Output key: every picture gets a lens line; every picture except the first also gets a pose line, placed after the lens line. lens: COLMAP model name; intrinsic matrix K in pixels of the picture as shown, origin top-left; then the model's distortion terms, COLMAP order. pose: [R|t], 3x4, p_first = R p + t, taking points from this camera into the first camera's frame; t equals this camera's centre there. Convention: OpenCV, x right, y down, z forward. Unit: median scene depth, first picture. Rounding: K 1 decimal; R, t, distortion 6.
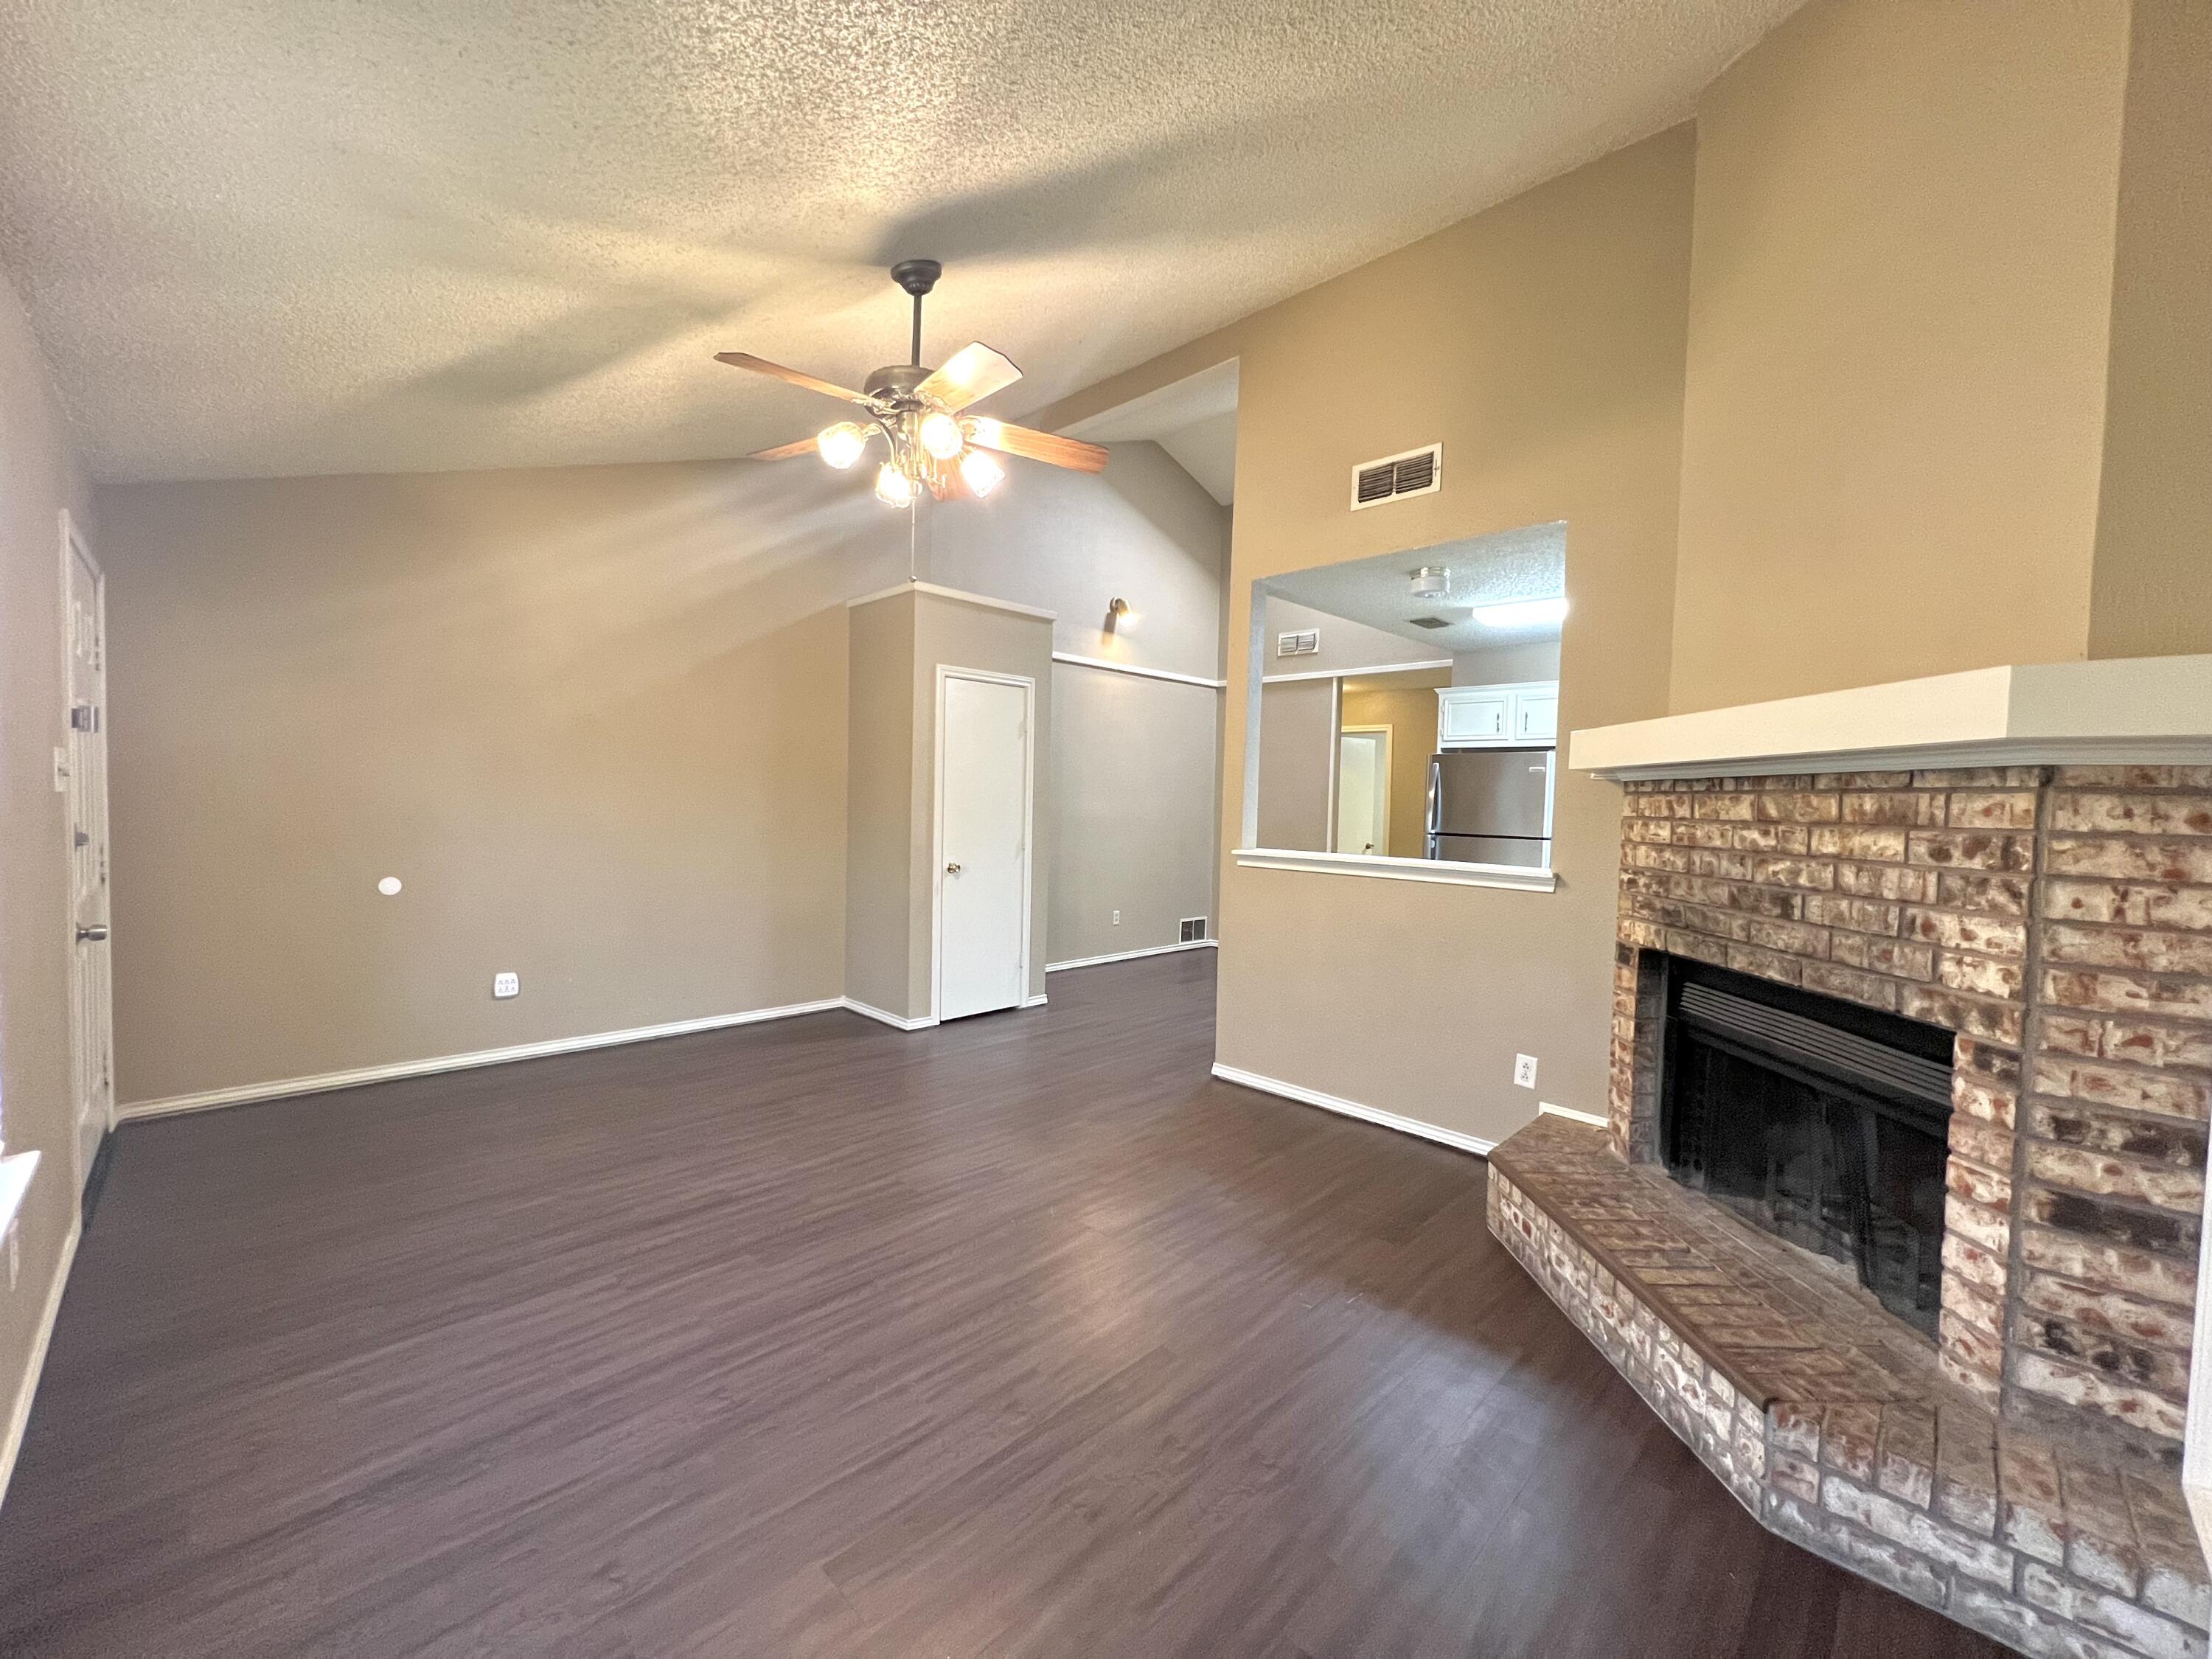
lens RADIAL K [[885.0, 0, 1106.0], [0, 885.0, 829.5], [0, 0, 1]] dist [0.000534, 0.000529]
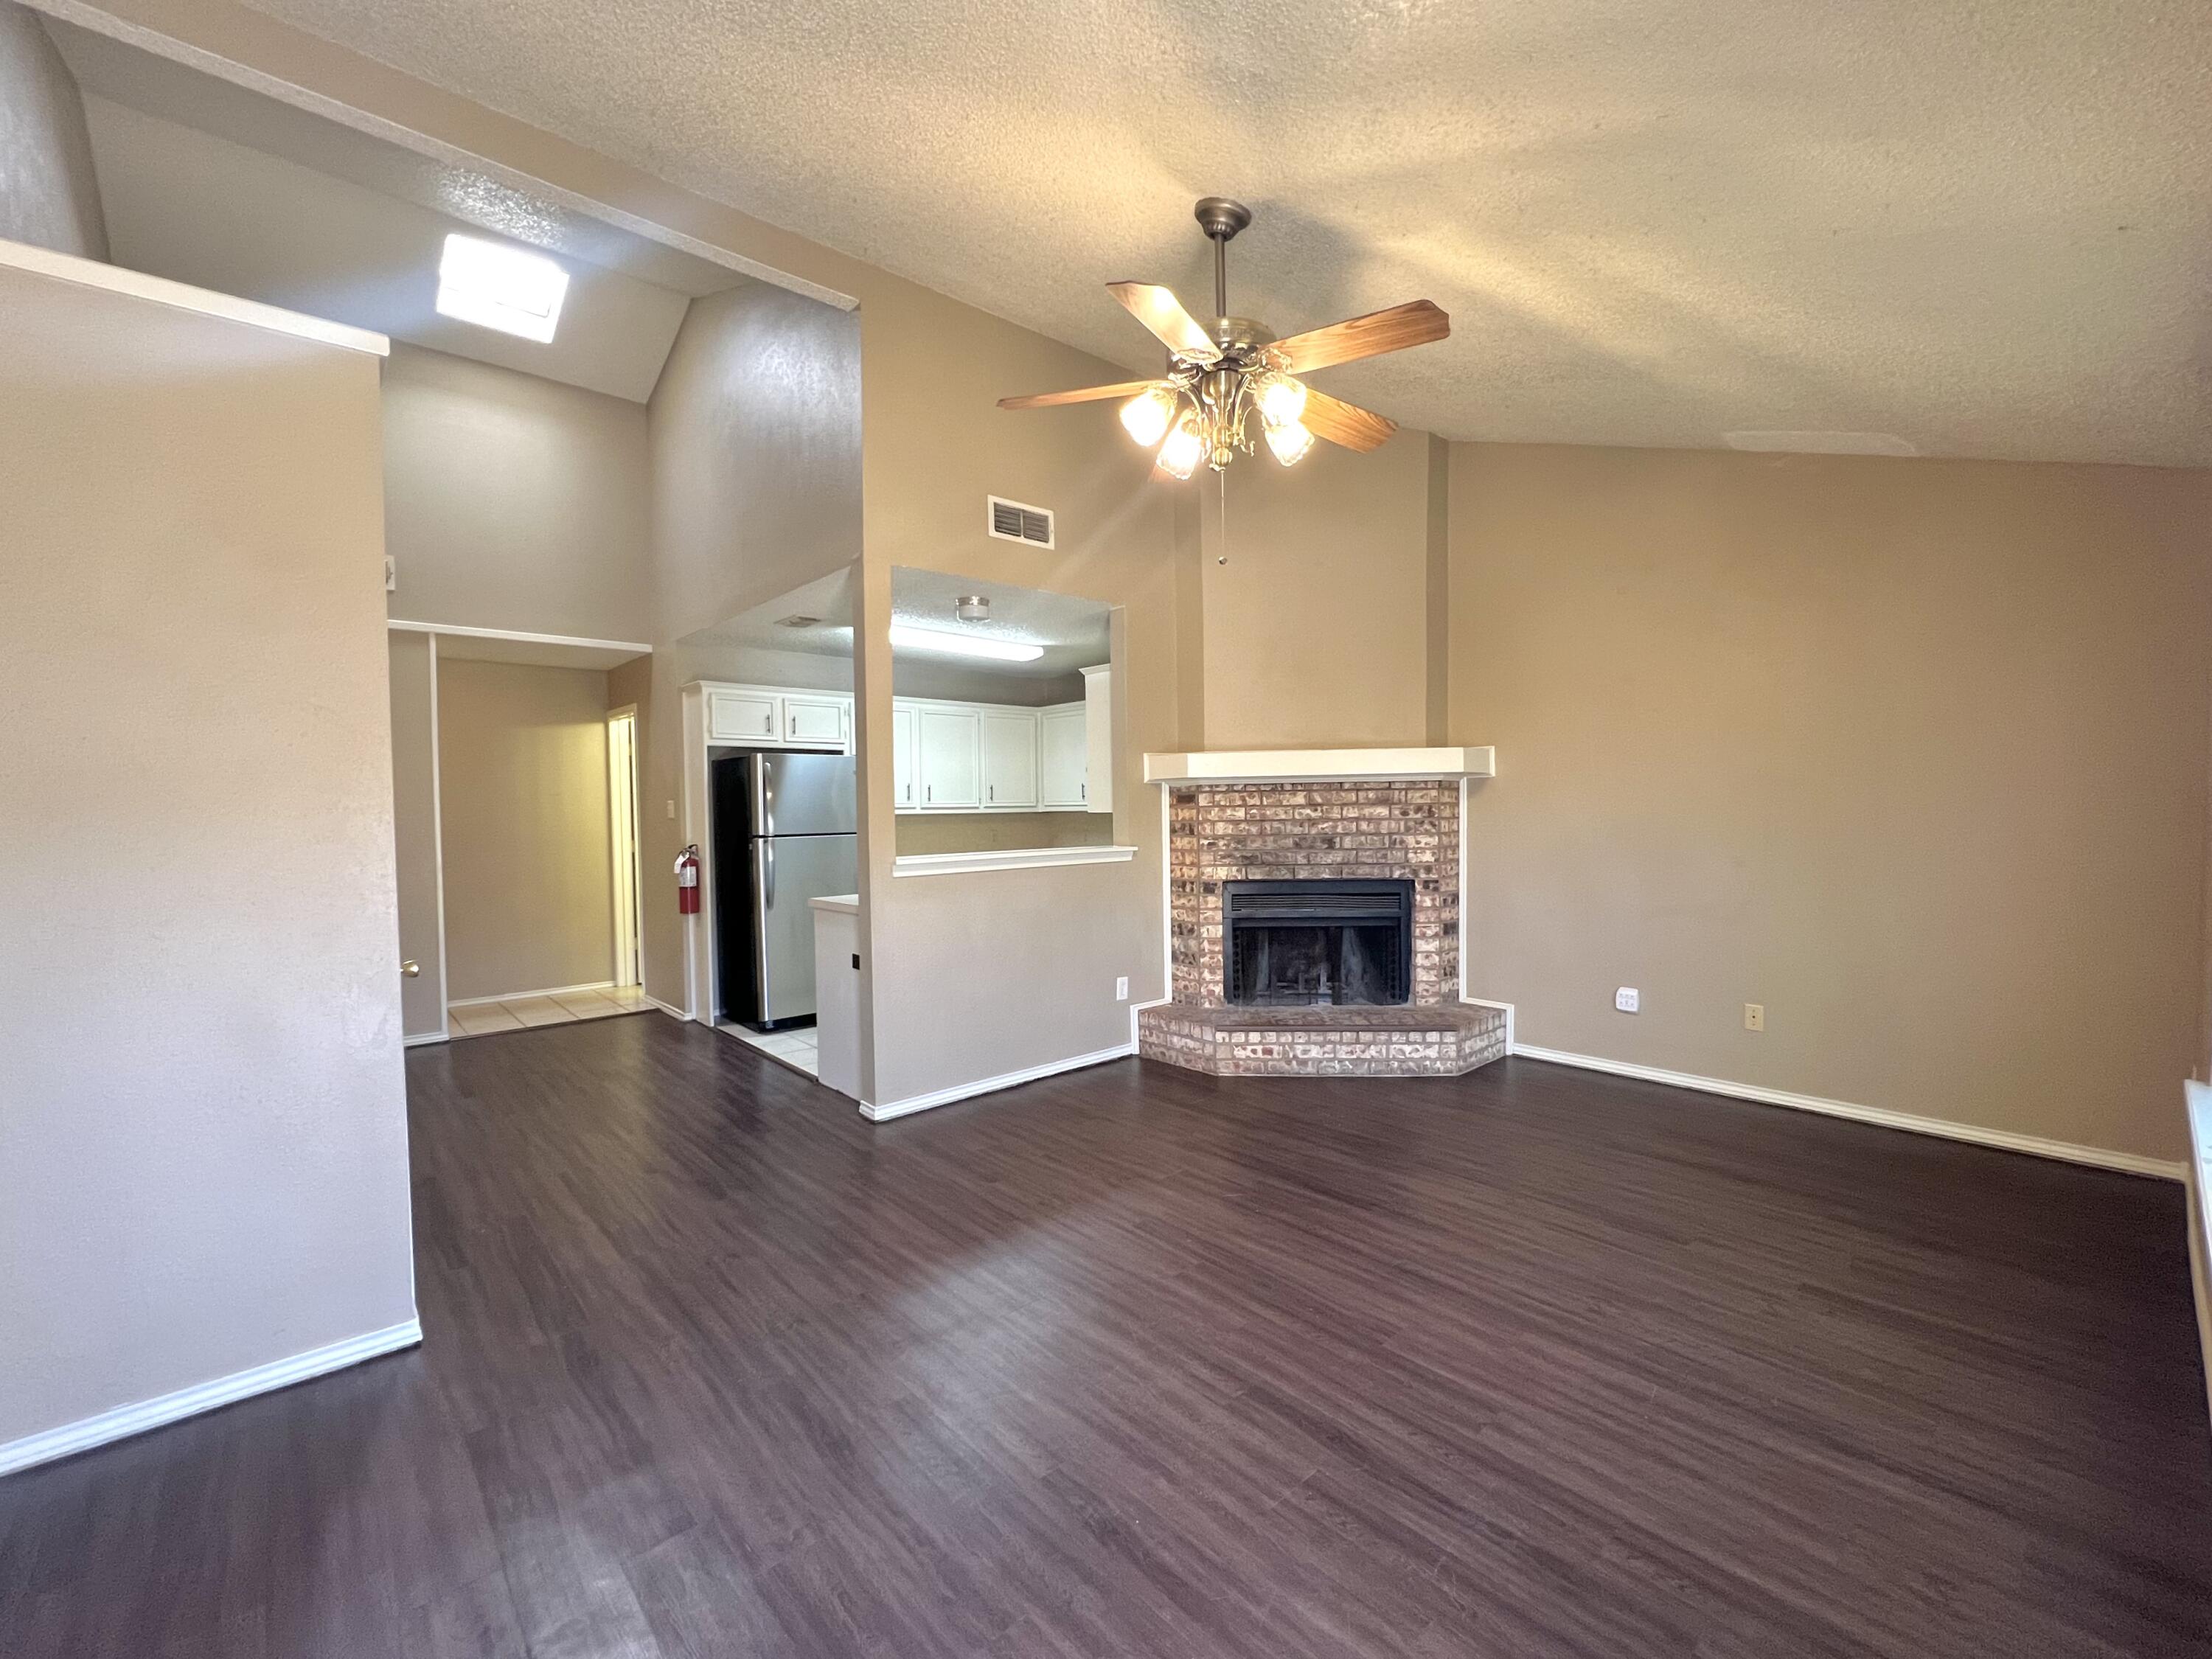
lens RADIAL K [[936.4, 0, 1106.0], [0, 936.4, 829.5], [0, 0, 1]] dist [0.001890, 0.000302]
pose [[0.054155, -0.057744, 0.996862, -1.481286], [0.049939, 0.997234, 0.055052, -0.096251], [-0.997283, 0.046801, 0.056889, 1.361507]]
